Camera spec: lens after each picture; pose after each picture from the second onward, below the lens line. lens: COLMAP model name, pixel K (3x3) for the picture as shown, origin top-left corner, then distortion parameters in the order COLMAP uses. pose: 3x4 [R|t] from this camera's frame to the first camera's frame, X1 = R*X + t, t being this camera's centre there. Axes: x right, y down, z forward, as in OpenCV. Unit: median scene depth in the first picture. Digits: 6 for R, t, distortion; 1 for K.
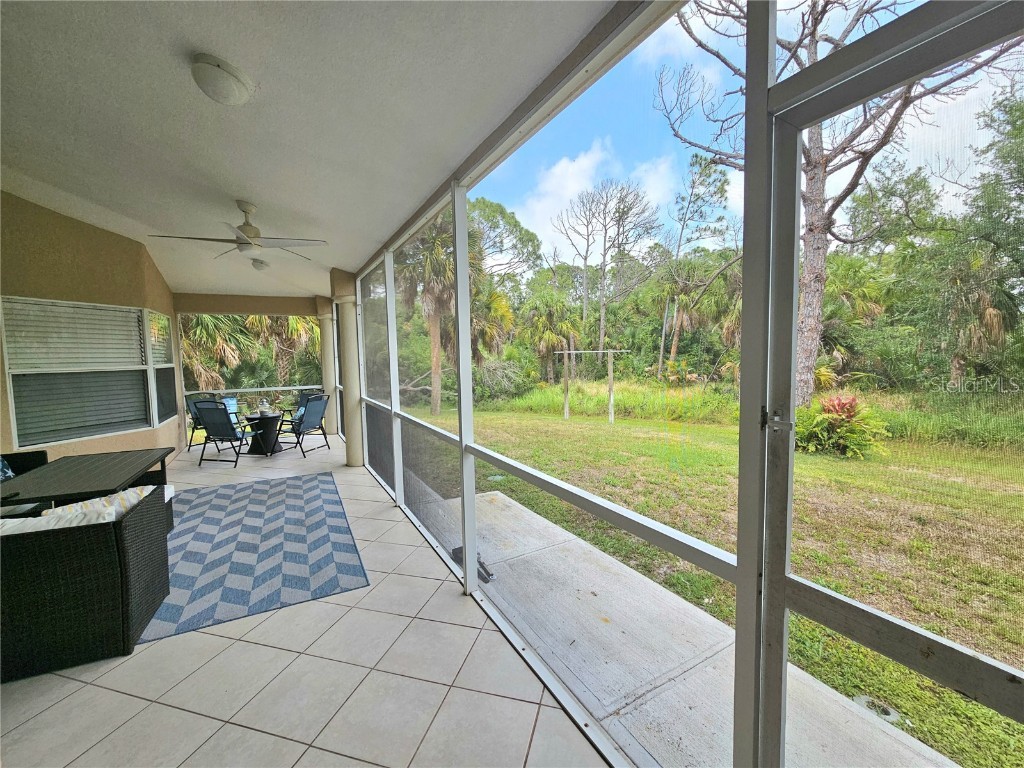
lens RADIAL K [[420.6, 0, 512.2], [0, 420.6, 381.3], [0, 0, 1]] dist [-0.002640, 0.001598]
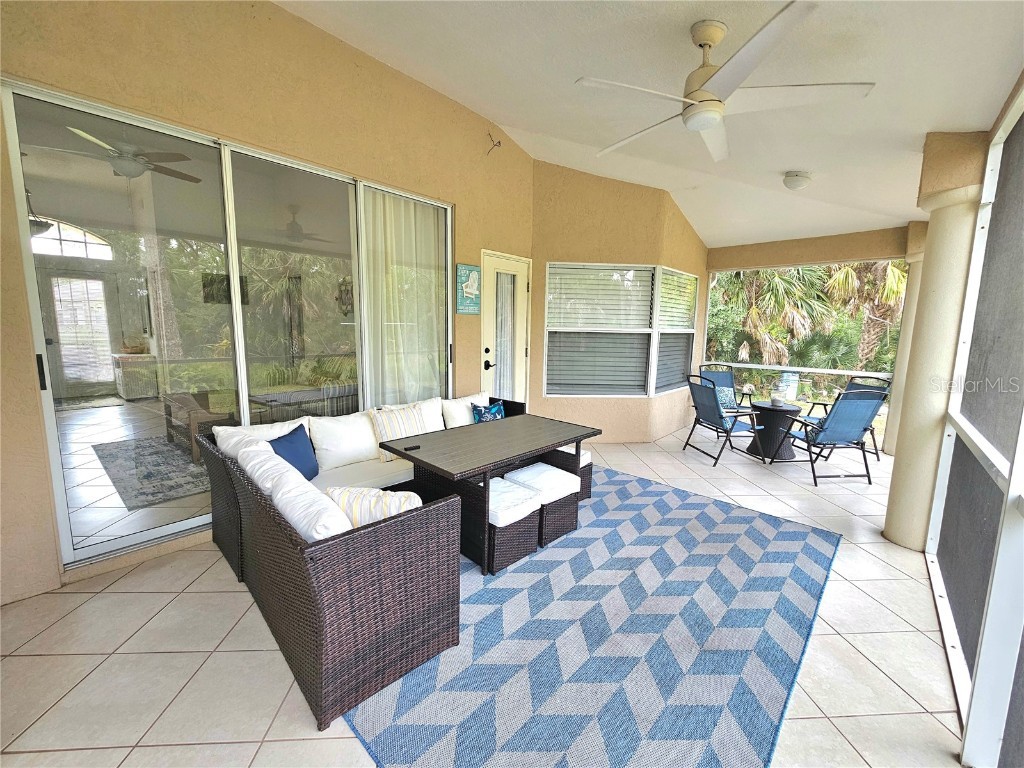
lens RADIAL K [[420.6, 0, 514.6], [0, 420.6, 384.7], [0, 0, 1]] dist [-0.002640, 0.001598]
pose [[0.334345, 0.154735, -0.929661, -0.094058], [-0.085816, 0.987330, 0.133471, -0.012823], [0.938536, 0.035155, 0.343388, 0.396558]]
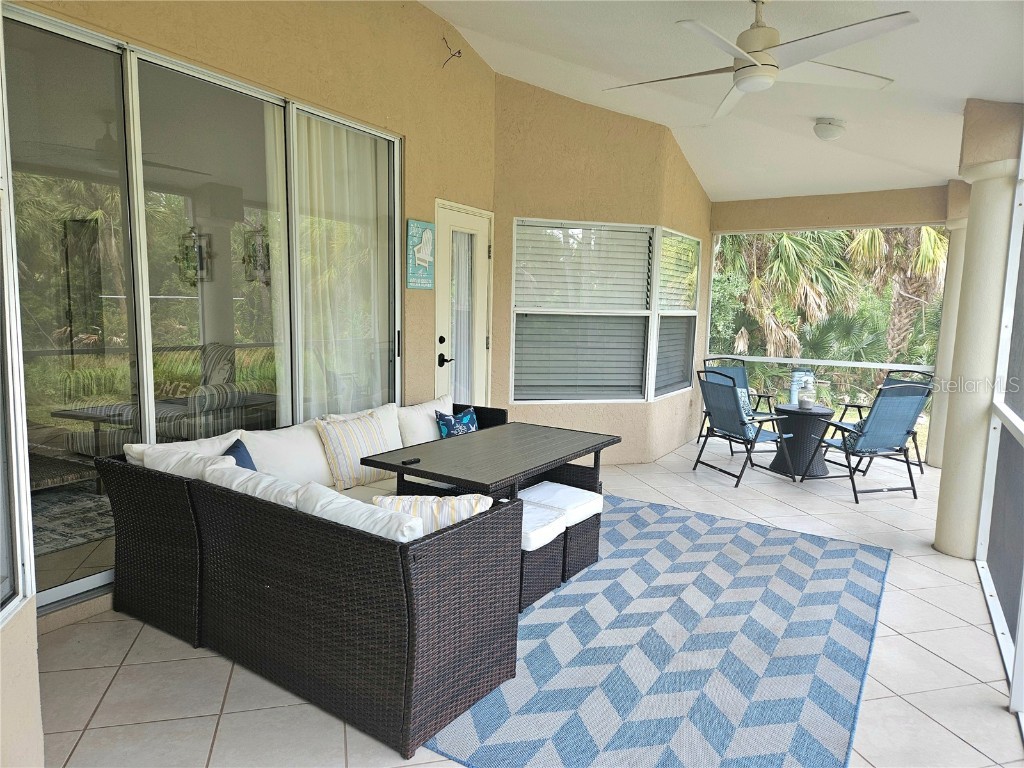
lens RADIAL K [[681.1, 0, 518.3], [0, 681.1, 392.8], [0, 0, 1]] dist [0.074783, -0.057209]
pose [[0.515299, 0.139905, -0.845514, -0.013057], [-0.091222, 0.989934, 0.108207, -0.004756], [0.852142, 0.021371, 0.522874, 0.225921]]
